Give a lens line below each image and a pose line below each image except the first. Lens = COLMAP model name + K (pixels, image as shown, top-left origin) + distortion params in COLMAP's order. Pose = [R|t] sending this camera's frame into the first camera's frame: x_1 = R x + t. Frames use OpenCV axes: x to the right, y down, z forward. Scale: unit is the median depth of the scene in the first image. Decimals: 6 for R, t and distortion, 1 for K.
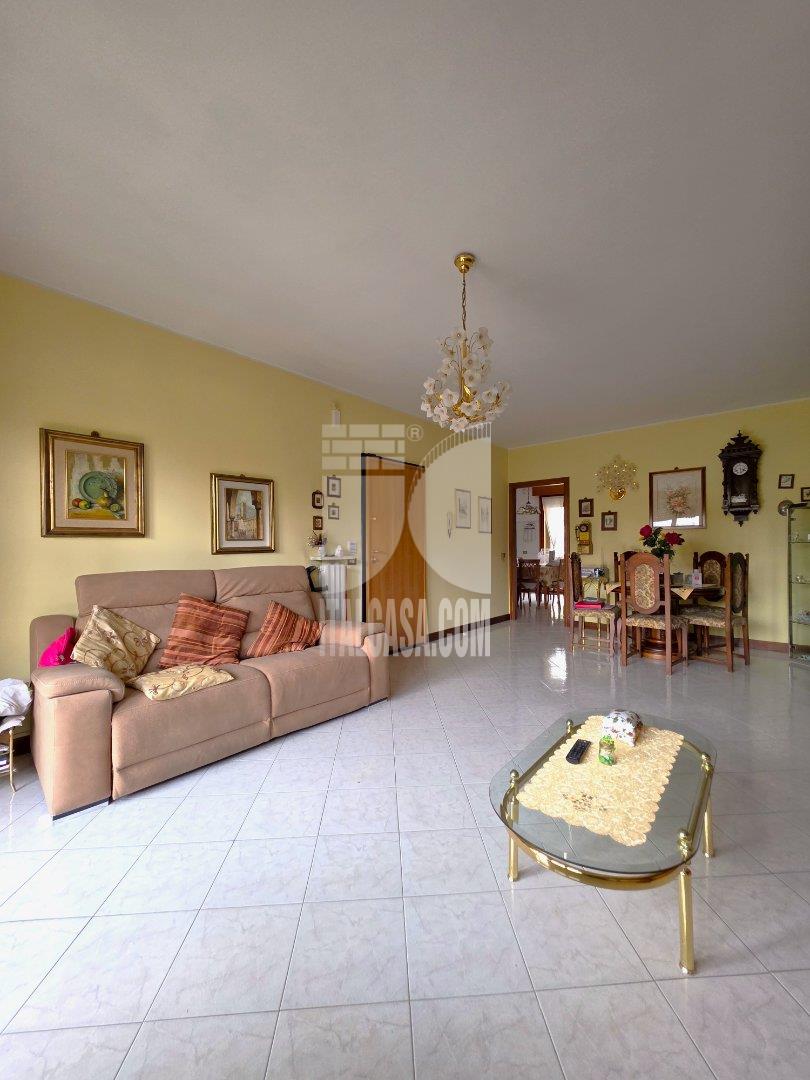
lens RADIAL K [[442.8, 0, 410.0], [0, 442.8, 541.0], [0, 0, 1]] dist [0.000018, -0.000040]
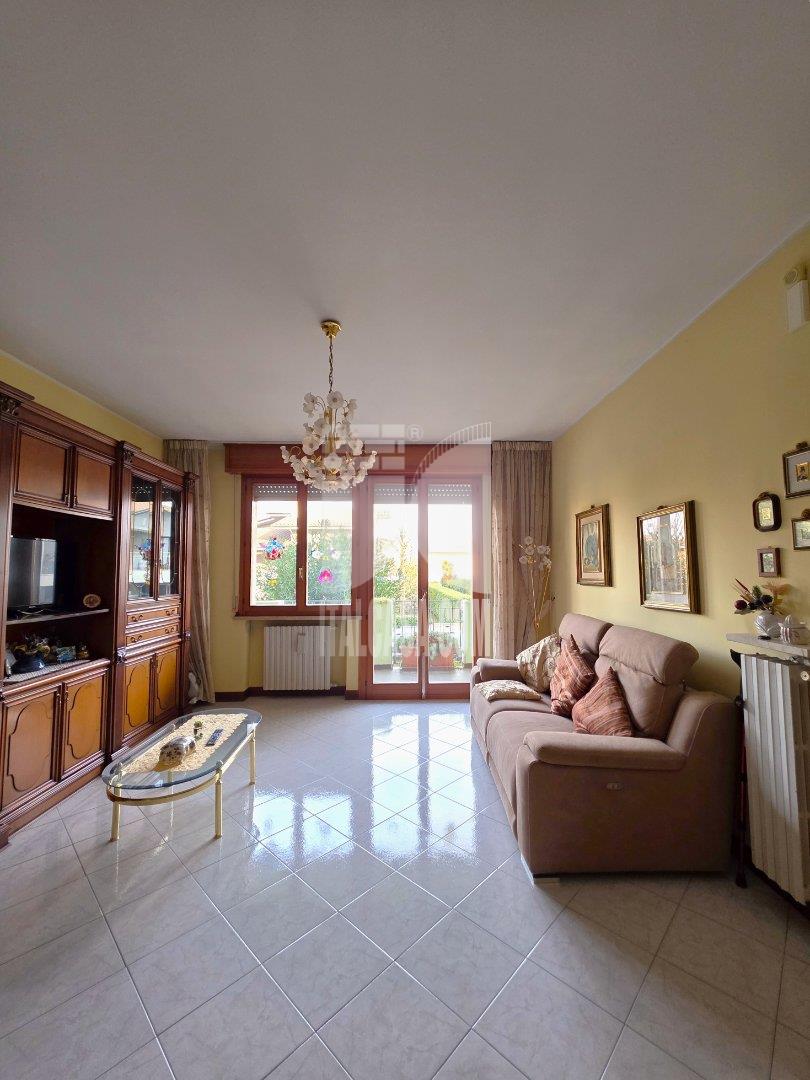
lens RADIAL K [[434.7, 0, 407.0], [0, 434.7, 544.1], [0, 0, 1]] dist [-0.000288, -0.000096]
pose [[-0.742061, -0.027699, -0.669759, 0.374946], [0.025652, 0.997241, -0.069664, -0.036847], [0.669841, -0.068876, -0.739303, 1.067409]]
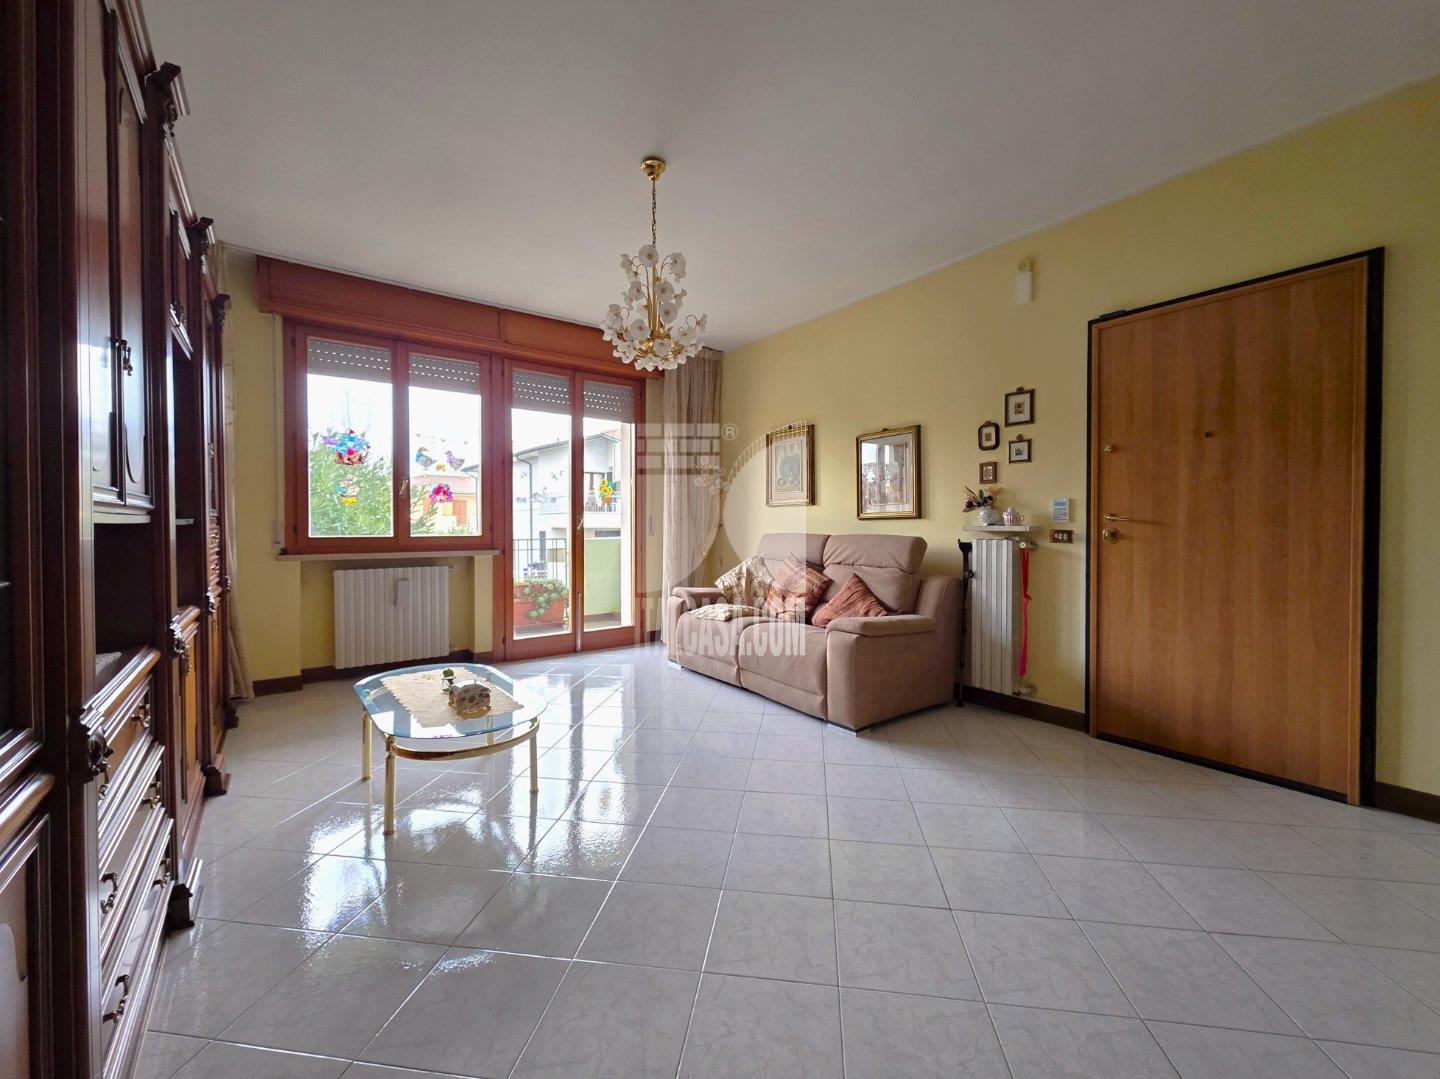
lens RADIAL K [[590.5, 0, 719.6], [0, 590.5, 532.3], [0, 0, 1]] dist [0.000018, -0.000040]
pose [[-0.213285, 0.024168, -0.976691, 0.696922], [0.020282, 0.999588, 0.020305, 0.019743], [0.976779, -0.015479, -0.213687, 0.790899]]
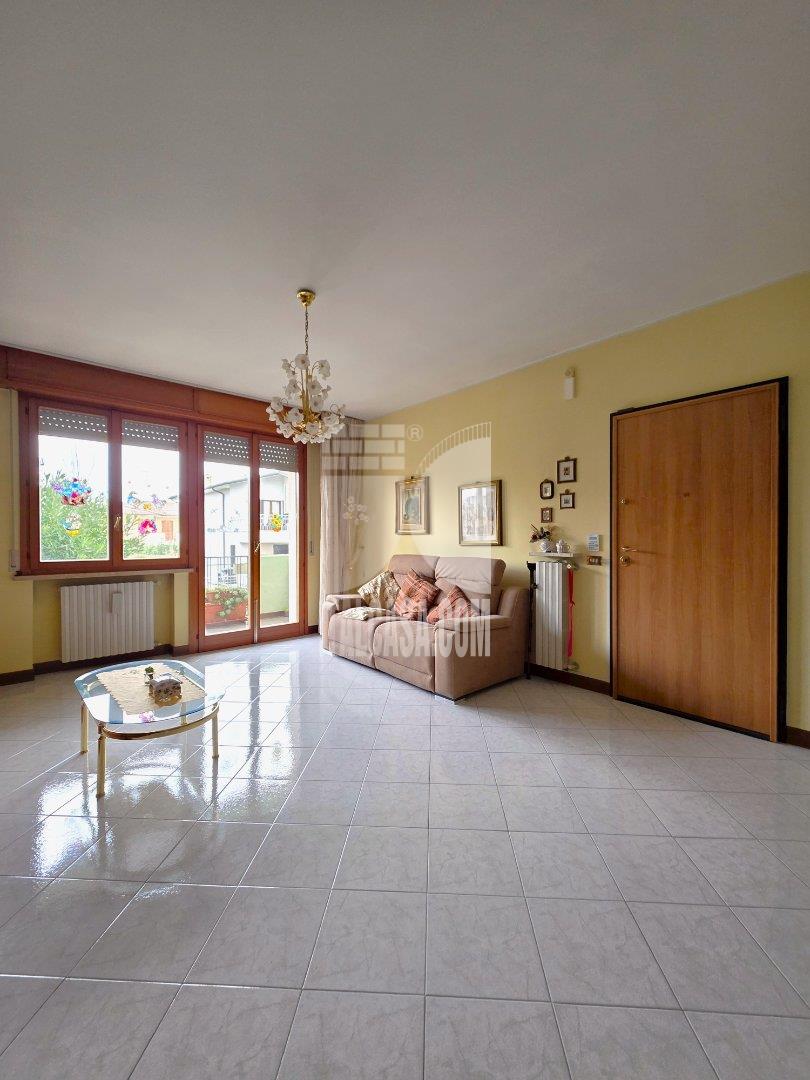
lens RADIAL K [[435.5, 0, 407.7], [0, 435.5, 541.0], [0, 0, 1]] dist [-0.000619, -0.000023]
pose [[-0.126675, 0.020019, -0.991742, 0.710202], [0.021168, 0.999623, 0.017474, -0.008703], [0.991718, -0.018780, -0.127051, 0.816704]]
